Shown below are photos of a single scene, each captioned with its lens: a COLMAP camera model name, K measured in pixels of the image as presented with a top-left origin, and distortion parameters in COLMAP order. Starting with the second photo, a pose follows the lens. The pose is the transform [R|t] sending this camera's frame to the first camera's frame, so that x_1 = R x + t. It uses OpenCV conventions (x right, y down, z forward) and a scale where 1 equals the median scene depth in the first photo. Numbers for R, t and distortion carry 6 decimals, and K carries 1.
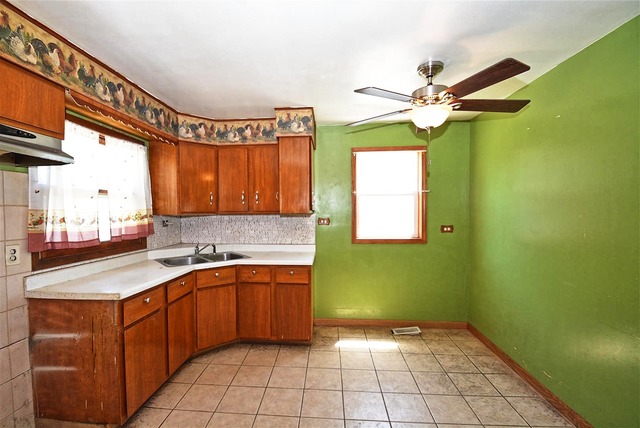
lens RADIAL K [[282.3, 0, 306.6], [0, 282.3, 217.7], [0, 0, 1]] dist [0.001356, -0.012346]
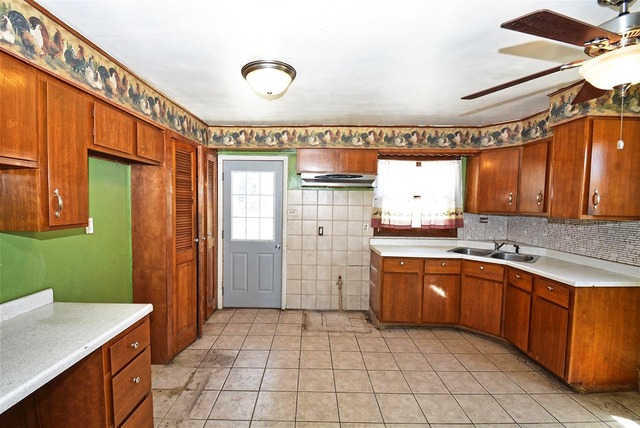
lens RADIAL K [[291.2, 0, 307.8], [0, 291.2, 217.0], [0, 0, 1]] dist [-0.000523, -0.014102]
pose [[0.048594, 0.056420, -0.997224, 0.786538], [-0.035182, 0.997880, 0.054743, -0.039462], [0.998199, 0.032424, 0.050476, 0.244910]]
